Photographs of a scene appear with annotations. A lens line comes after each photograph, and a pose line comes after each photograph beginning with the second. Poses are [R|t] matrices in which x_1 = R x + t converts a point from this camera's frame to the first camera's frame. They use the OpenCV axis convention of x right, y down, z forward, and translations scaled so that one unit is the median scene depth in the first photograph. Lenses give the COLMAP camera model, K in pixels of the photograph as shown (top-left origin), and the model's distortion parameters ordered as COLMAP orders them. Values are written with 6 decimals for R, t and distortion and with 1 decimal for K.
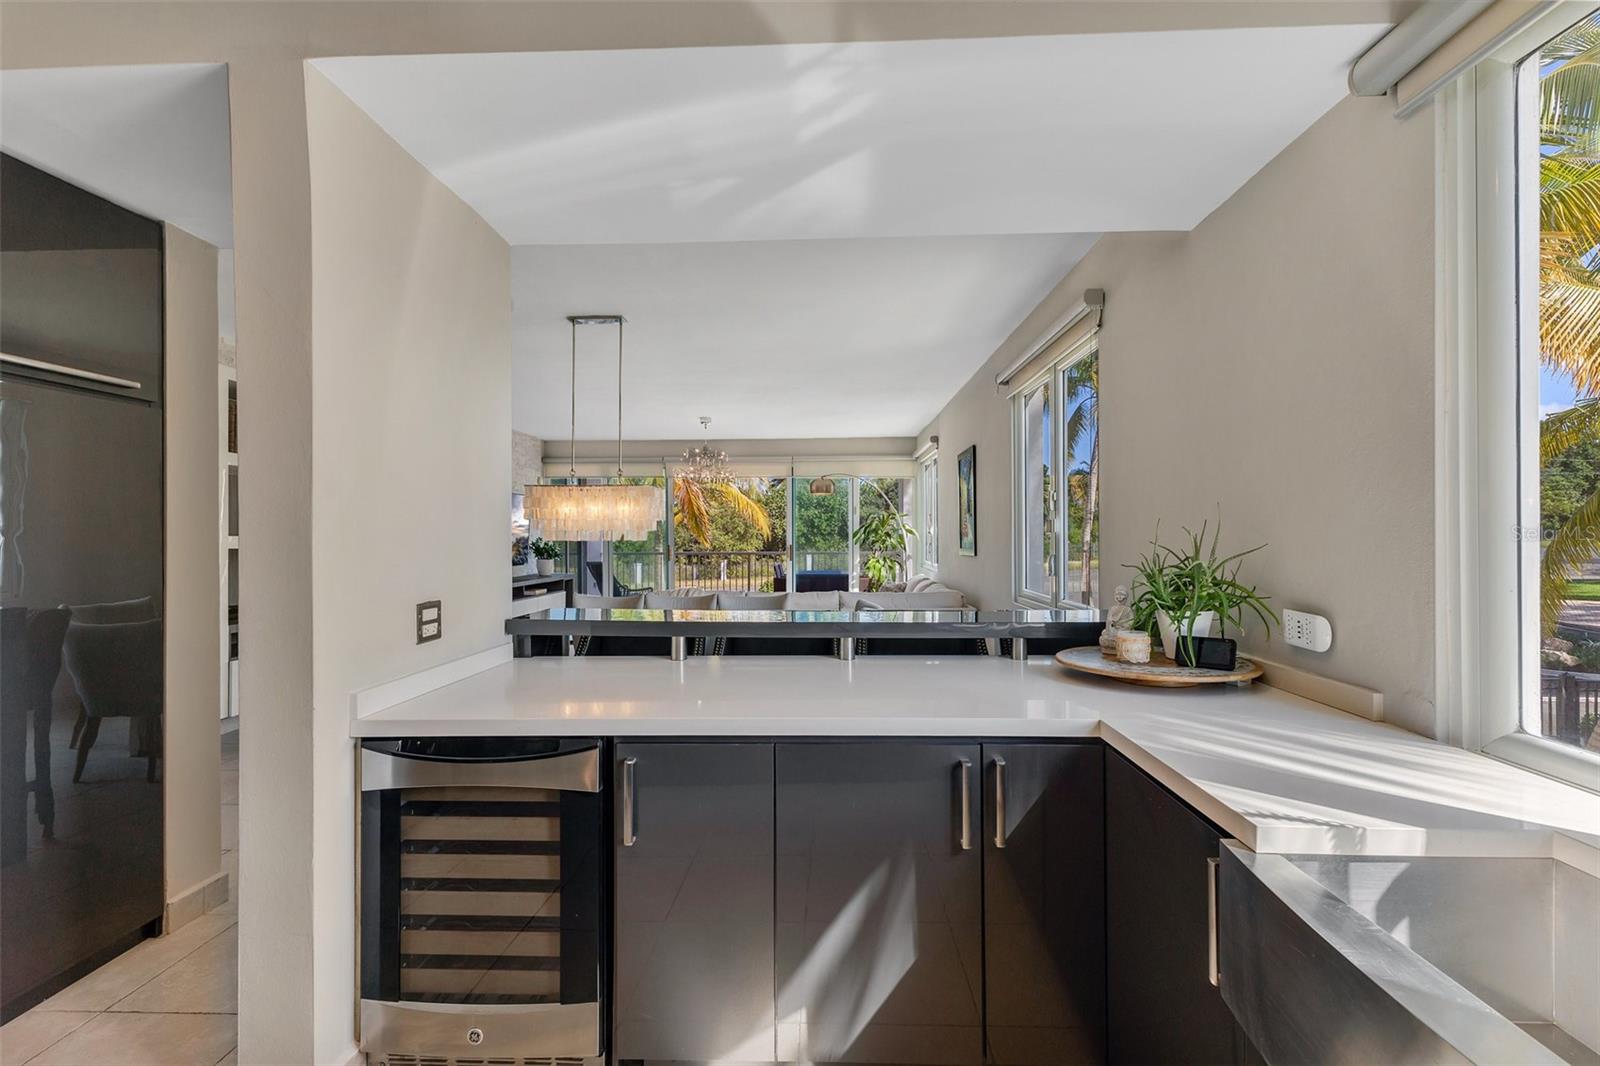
lens RADIAL K [[704.1, 0, 806.2], [0, 704.1, 534.6], [0, 0, 1]] dist [0.021458, -0.000328]
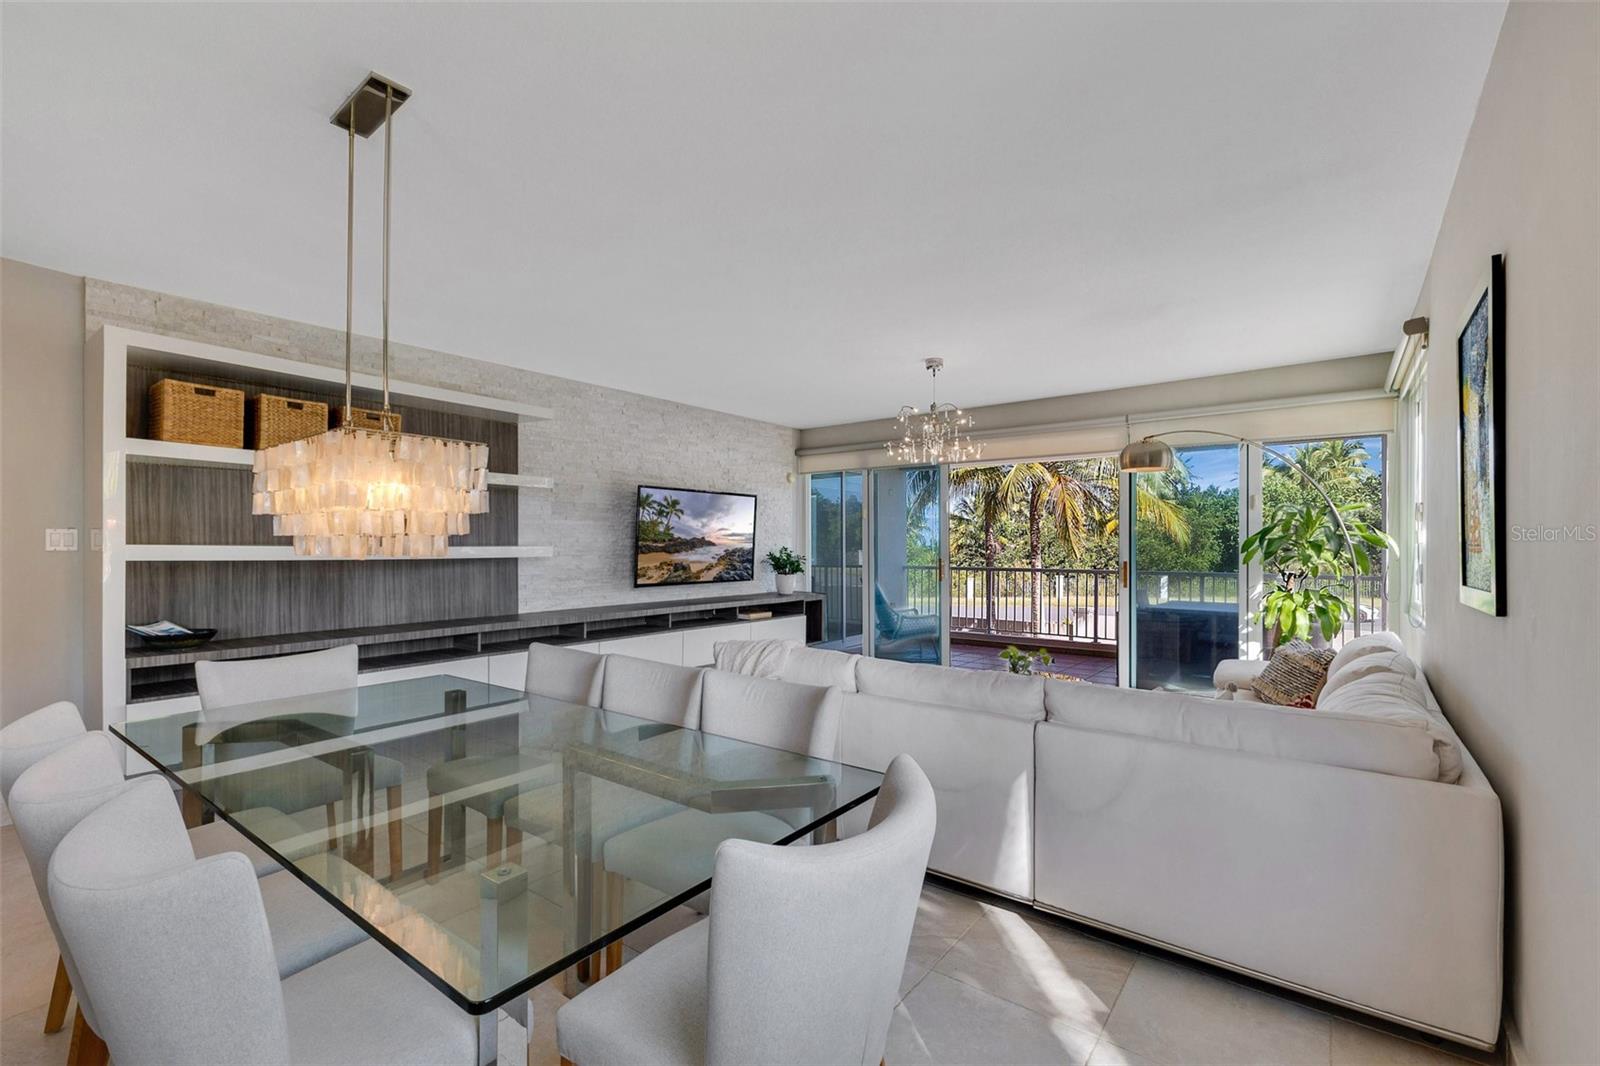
lens RADIAL K [[704.1, 0, 806.2], [0, 704.1, 534.6], [0, 0, 1]] dist [0.021458, -0.000328]
pose [[0.810033, -0.003644, -0.586373, 0.120710], [-0.003682, 0.999929, -0.011302, -0.001235], [0.586372, 0.011314, 0.809963, 0.362136]]
